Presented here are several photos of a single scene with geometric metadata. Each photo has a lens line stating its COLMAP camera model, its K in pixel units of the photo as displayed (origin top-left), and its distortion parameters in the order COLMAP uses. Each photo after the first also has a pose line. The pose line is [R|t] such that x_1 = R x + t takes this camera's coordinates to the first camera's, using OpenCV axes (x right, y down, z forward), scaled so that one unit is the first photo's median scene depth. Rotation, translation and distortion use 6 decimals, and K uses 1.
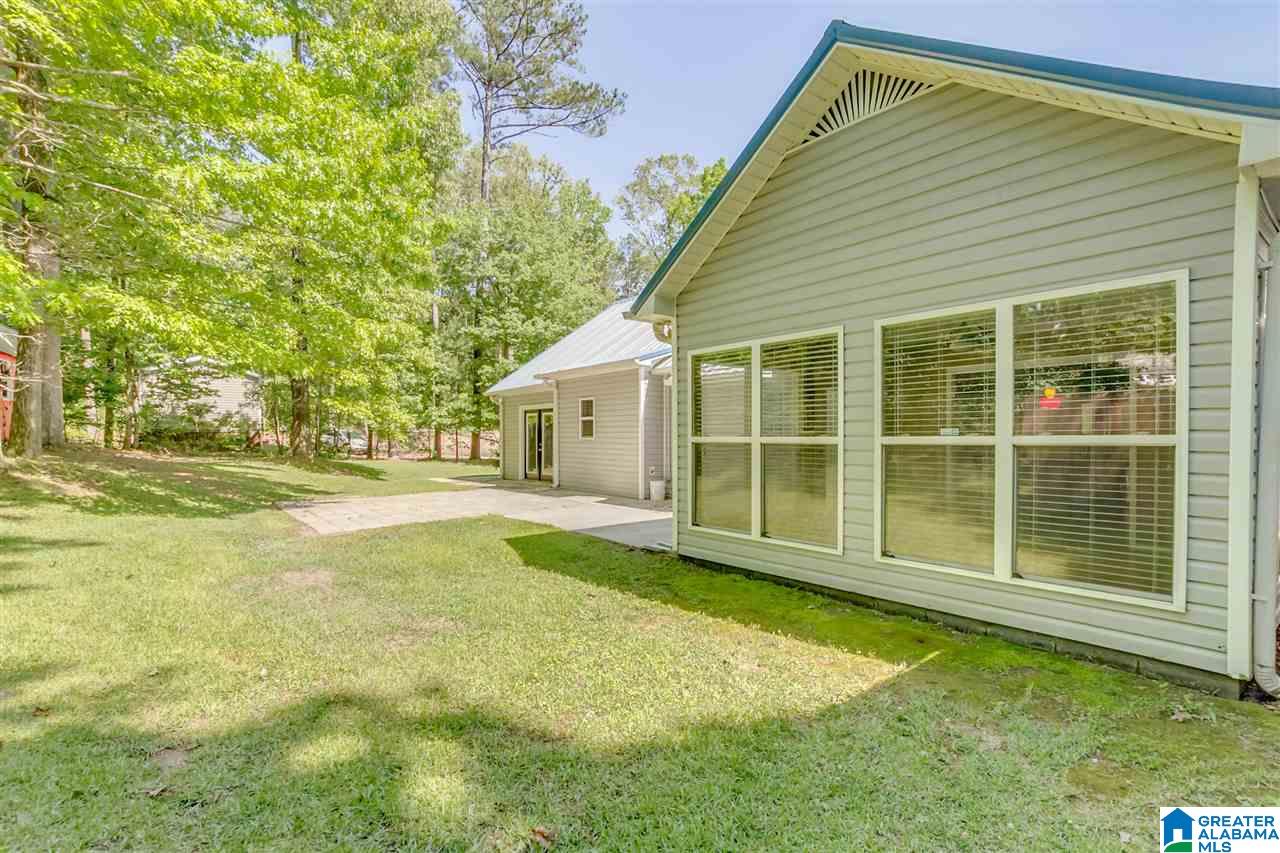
lens RADIAL K [[598.1, 0, 649.3], [0, 598.1, 434.3], [0, 0, 1]] dist [-0.024315, 0.007983]
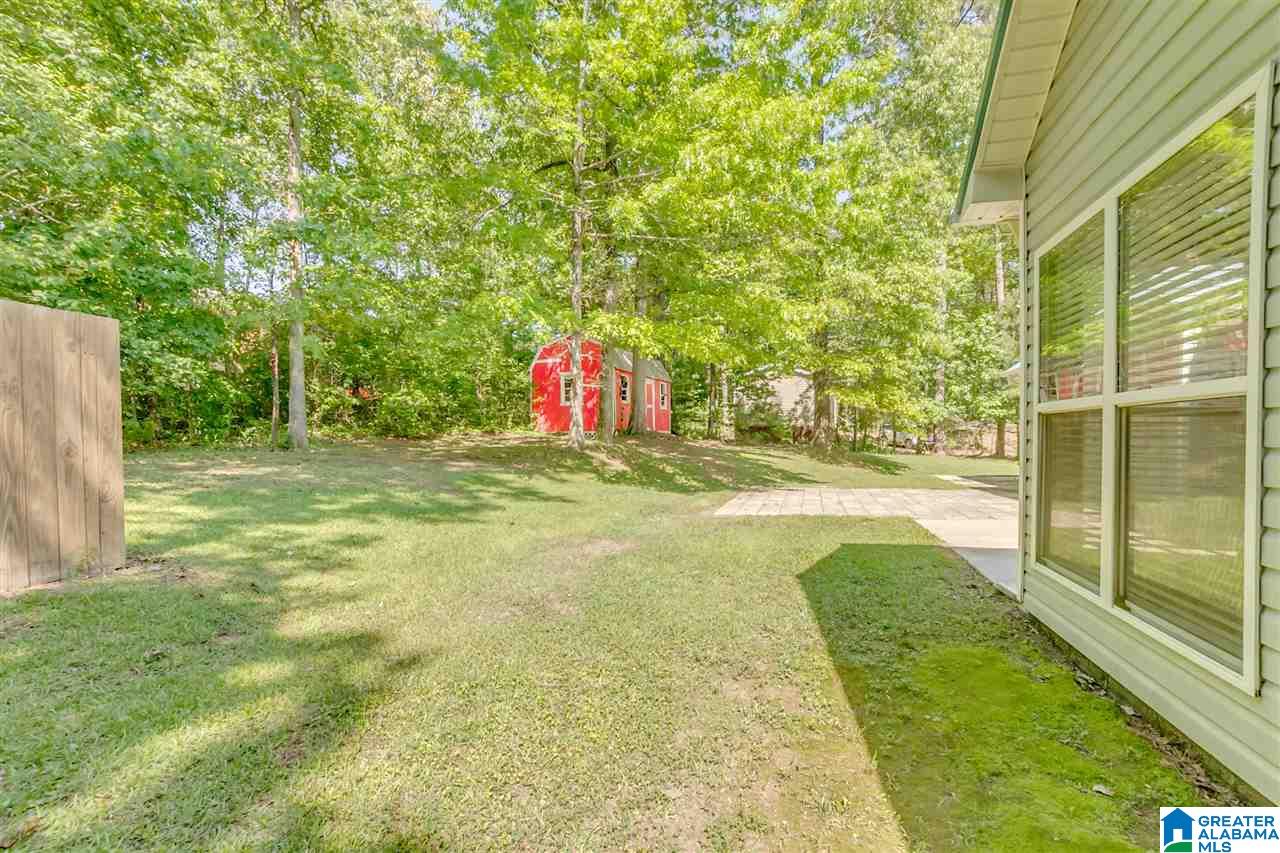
lens RADIAL K [[598.1, 0, 649.3], [0, 598.1, 434.3], [0, 0, 1]] dist [-0.024315, 0.007983]
pose [[0.580577, 0.007262, -0.814173, 0.321574], [-0.004710, 0.999973, 0.005560, 0.032726], [0.814192, 0.000606, 0.580596, 0.396897]]
